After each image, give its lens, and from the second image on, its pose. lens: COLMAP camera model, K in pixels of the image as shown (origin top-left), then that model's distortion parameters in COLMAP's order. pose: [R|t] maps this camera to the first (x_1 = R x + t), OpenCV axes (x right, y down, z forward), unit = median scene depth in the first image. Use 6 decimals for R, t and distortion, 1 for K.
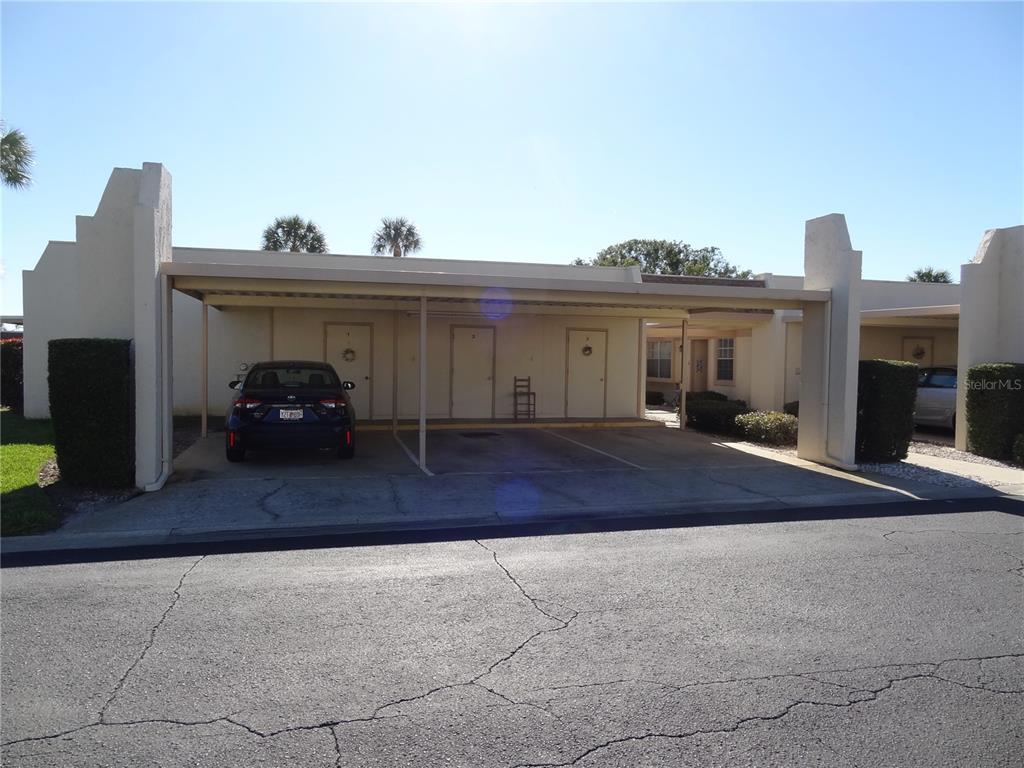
lens RADIAL K [[719.8, 0, 512.0], [0, 719.8, 384.0], [0, 0, 1]] dist [0.003827, 0.006158]
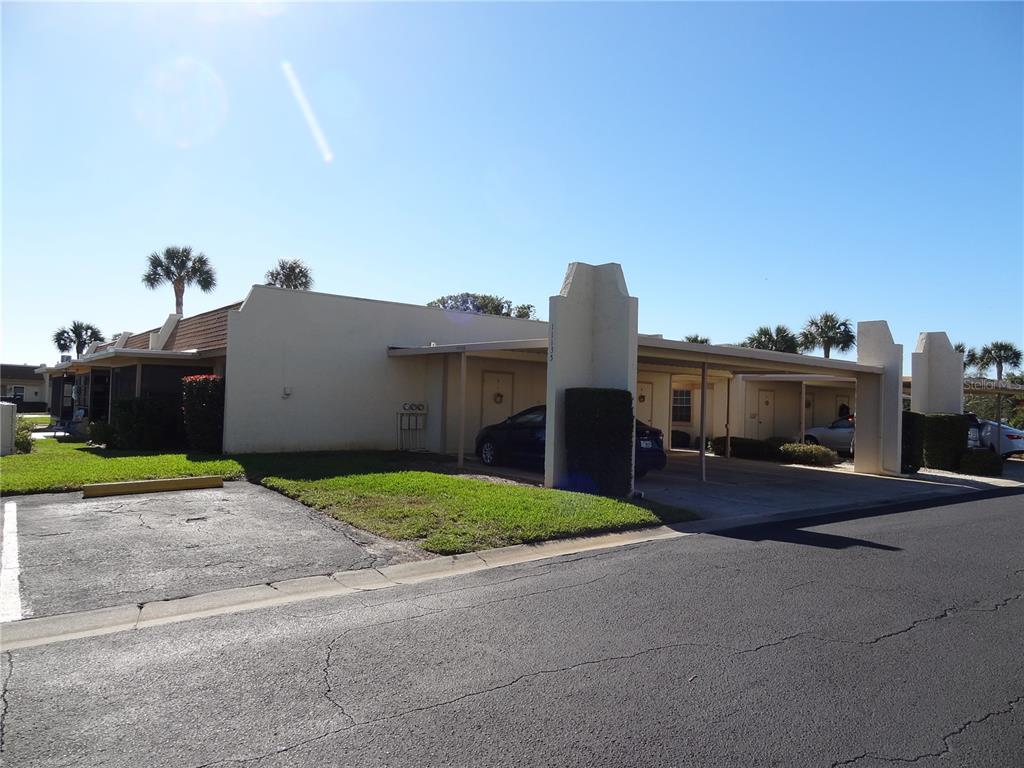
lens RADIAL K [[708.7, 0, 512.0], [0, 708.7, 384.0], [0, 0, 1]] dist [-0.000468, 0.002524]
pose [[0.928833, 0.030236, 0.369262, -0.477244], [-0.009435, 0.998272, -0.058009, 0.003702], [-0.370378, 0.050396, 0.927513, -0.084912]]
